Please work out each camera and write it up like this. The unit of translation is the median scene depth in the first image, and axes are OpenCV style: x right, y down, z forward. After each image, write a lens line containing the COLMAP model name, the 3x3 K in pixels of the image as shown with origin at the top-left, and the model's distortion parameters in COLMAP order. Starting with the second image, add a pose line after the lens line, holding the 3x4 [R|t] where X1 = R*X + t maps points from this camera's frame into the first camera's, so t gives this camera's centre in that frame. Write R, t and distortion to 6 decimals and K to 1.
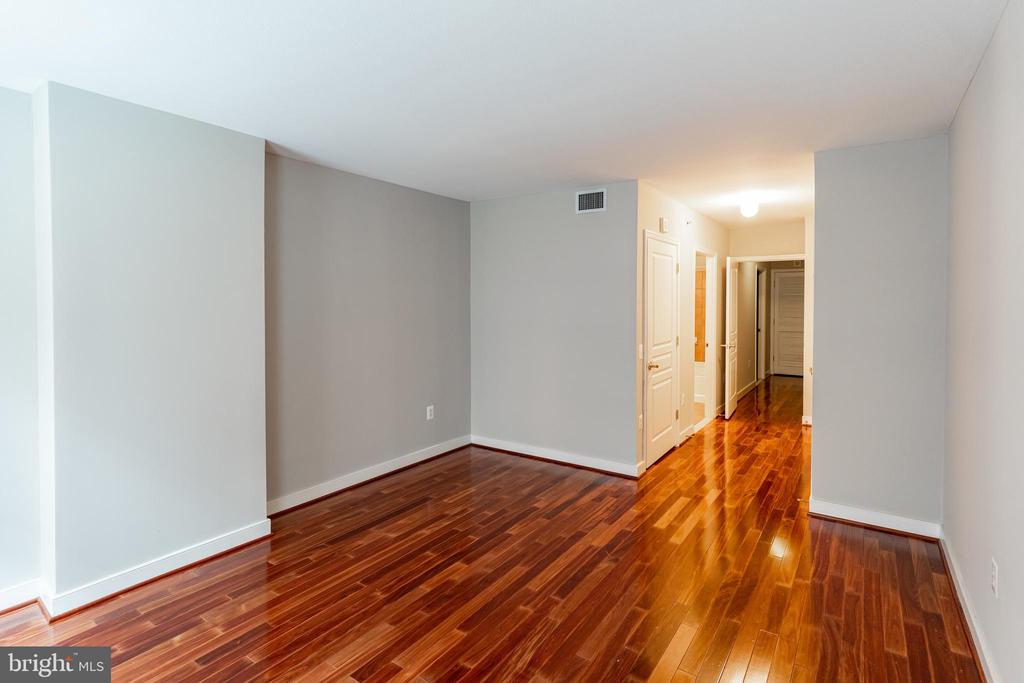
lens RADIAL K [[492.5, 0, 509.9], [0, 492.5, 331.6], [0, 0, 1]] dist [0.000488, 0.000279]
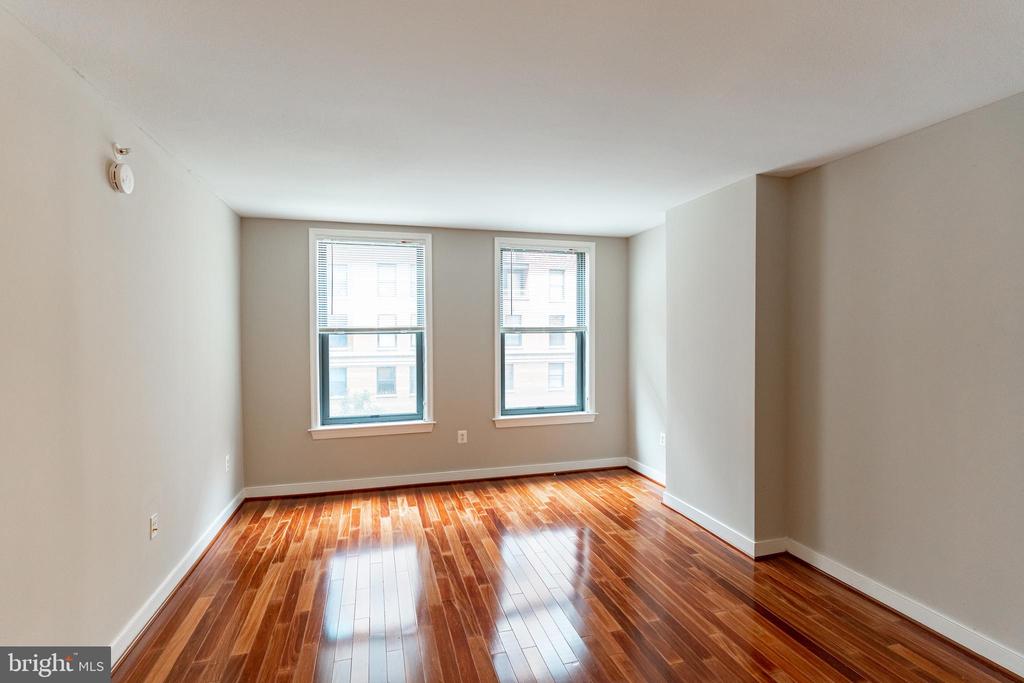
lens RADIAL K [[492.5, 0, 509.9], [0, 492.5, 331.6], [0, 0, 1]] dist [0.000488, 0.000279]
pose [[-0.628093, -0.000272, -0.778139, 0.603362], [-0.049585, 0.997982, 0.039675, -0.064790], [0.776557, 0.063503, -0.626838, 1.194783]]
